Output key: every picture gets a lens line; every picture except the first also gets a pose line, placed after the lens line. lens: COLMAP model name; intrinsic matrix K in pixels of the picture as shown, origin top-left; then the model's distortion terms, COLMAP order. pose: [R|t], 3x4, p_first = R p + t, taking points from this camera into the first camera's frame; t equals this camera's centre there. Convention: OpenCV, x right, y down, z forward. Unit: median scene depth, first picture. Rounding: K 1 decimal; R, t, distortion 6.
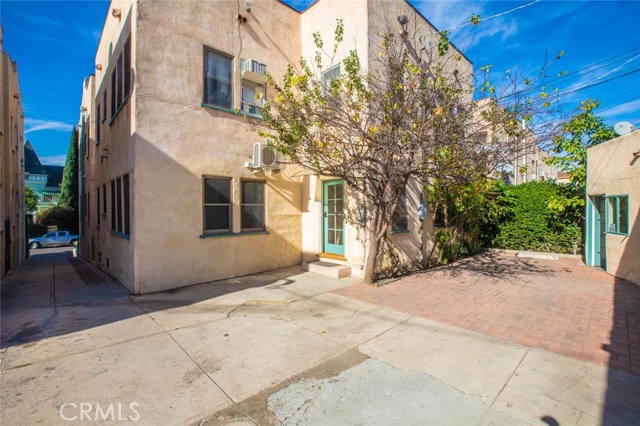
lens RADIAL K [[295.0, 0, 327.5], [0, 295.0, 211.8], [0, 0, 1]] dist [-0.034822, 0.011641]
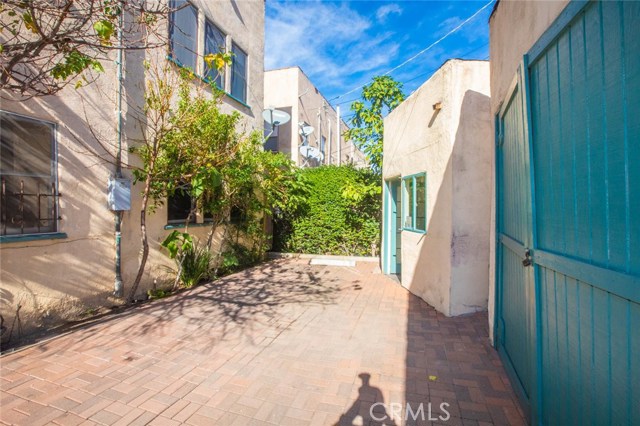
lens RADIAL K [[295.0, 0, 321.7], [0, 295.0, 212.2], [0, 0, 1]] dist [-0.034822, 0.011641]
pose [[0.884700, 0.003169, 0.466151, 0.467008], [-0.005743, 0.999975, 0.004101, 0.028937], [-0.466126, -0.006305, 0.884696, 0.464486]]
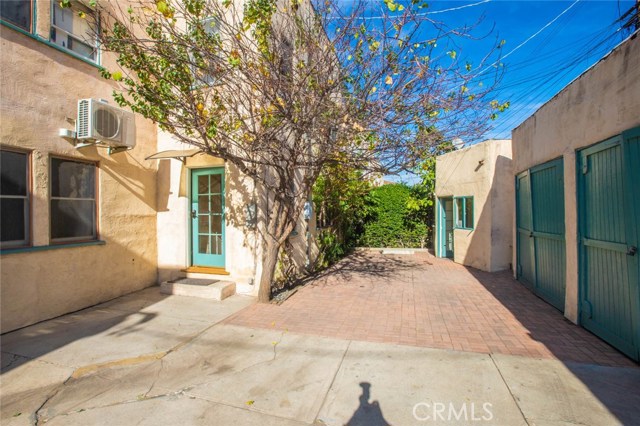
lens RADIAL K [[295.0, 0, 323.5], [0, 295.0, 211.9], [0, 0, 1]] dist [-0.034822, 0.011641]
pose [[0.873614, -0.001864, 0.486616, -0.092886], [0.006302, 0.999952, -0.007484, 0.011114], [-0.486579, 0.009605, 0.873584, 0.214519]]
